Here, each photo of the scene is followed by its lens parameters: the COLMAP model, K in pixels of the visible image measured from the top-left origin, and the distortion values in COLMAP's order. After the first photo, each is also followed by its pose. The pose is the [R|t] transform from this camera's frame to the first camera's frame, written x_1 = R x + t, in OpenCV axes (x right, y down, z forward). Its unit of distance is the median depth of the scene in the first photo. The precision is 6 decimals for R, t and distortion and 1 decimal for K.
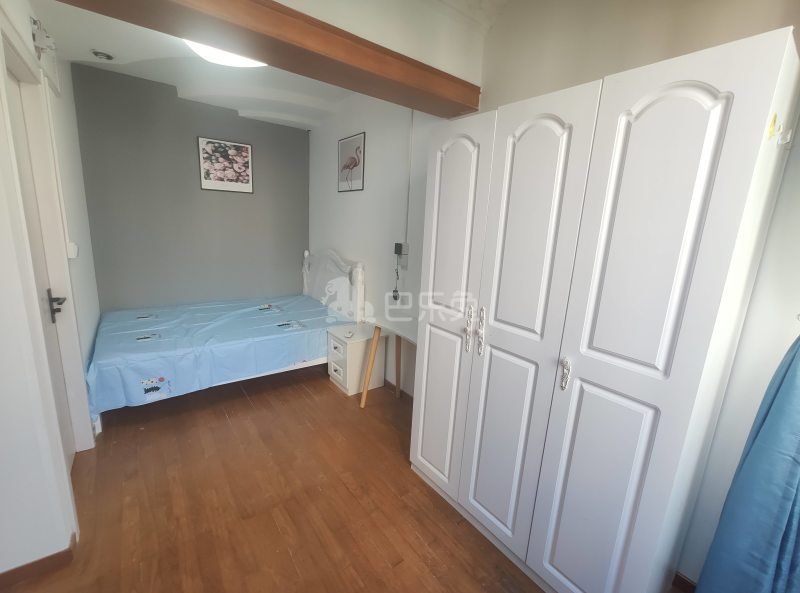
lens RADIAL K [[346.5, 0, 402.4], [0, 346.5, 296.3], [0, 0, 1]] dist [-0.017209, 0.008038]
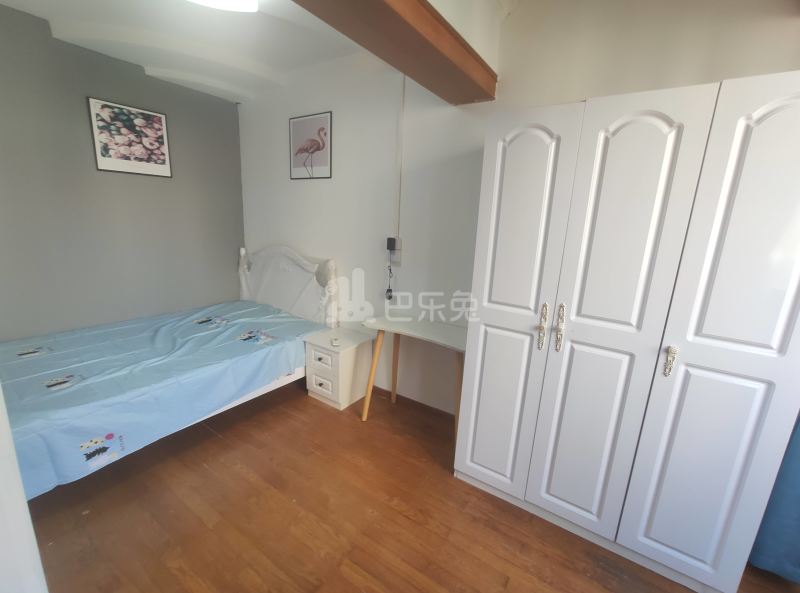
lens RADIAL K [[346.5, 0, 402.4], [0, 346.5, 296.3], [0, 0, 1]] dist [-0.017209, 0.008038]
pose [[0.945494, -0.076983, 0.316410, -0.295968], [0.067858, 0.996902, 0.039775, -0.034550], [-0.318491, -0.016136, 0.947788, 0.122046]]
